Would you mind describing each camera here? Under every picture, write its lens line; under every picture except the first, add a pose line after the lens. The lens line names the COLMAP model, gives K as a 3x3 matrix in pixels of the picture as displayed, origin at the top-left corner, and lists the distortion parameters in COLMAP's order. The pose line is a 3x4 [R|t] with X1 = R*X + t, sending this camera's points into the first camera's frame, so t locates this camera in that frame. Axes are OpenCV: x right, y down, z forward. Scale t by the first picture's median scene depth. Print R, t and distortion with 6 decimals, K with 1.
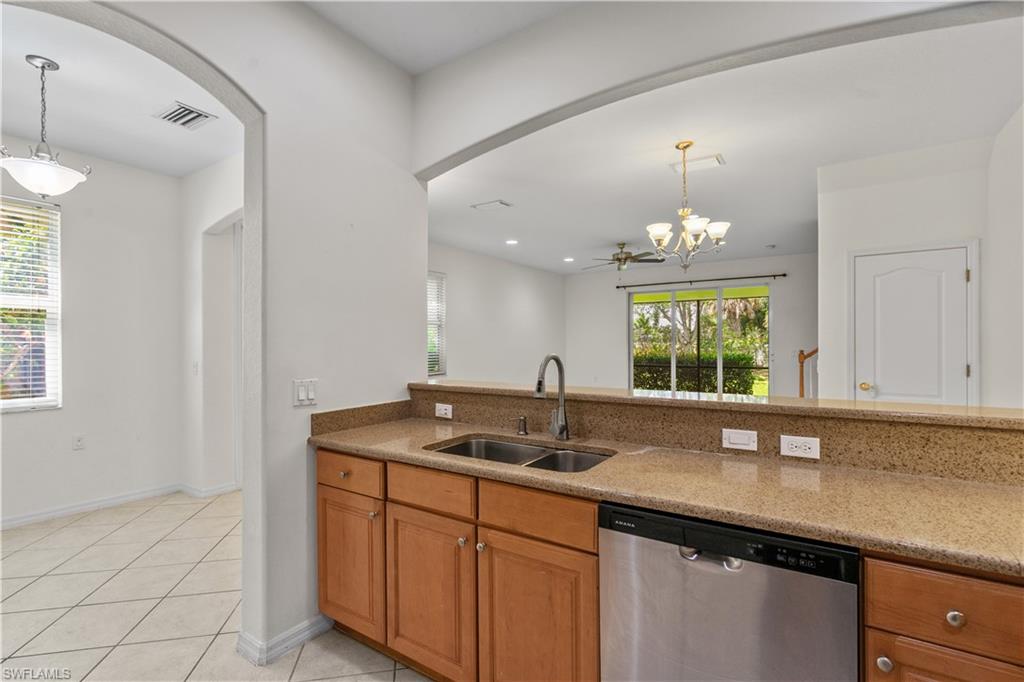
lens RADIAL K [[472.4, 0, 508.9], [0, 472.4, 345.9], [0, 0, 1]] dist [-0.005558, 0.003895]
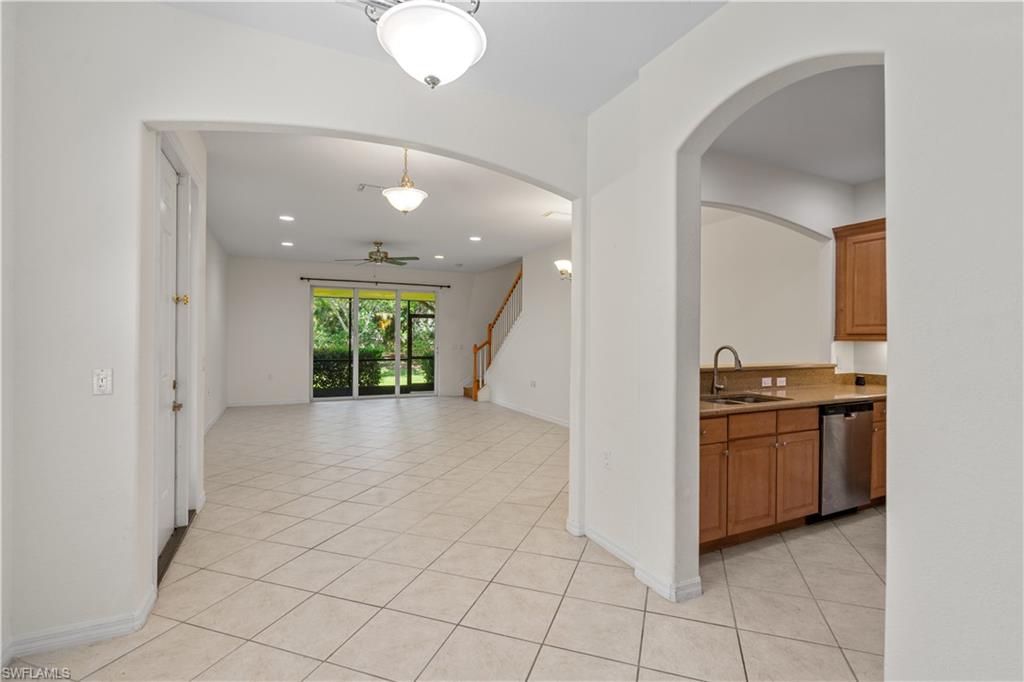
lens RADIAL K [[472.4, 0, 513.7], [0, 472.4, 337.2], [0, 0, 1]] dist [-0.005558, 0.003895]
pose [[0.505840, 0.011006, 0.862557, -0.509370], [-0.004065, 0.999938, -0.010375, 0.001996], [-0.862618, 0.001742, 0.505854, 0.215885]]
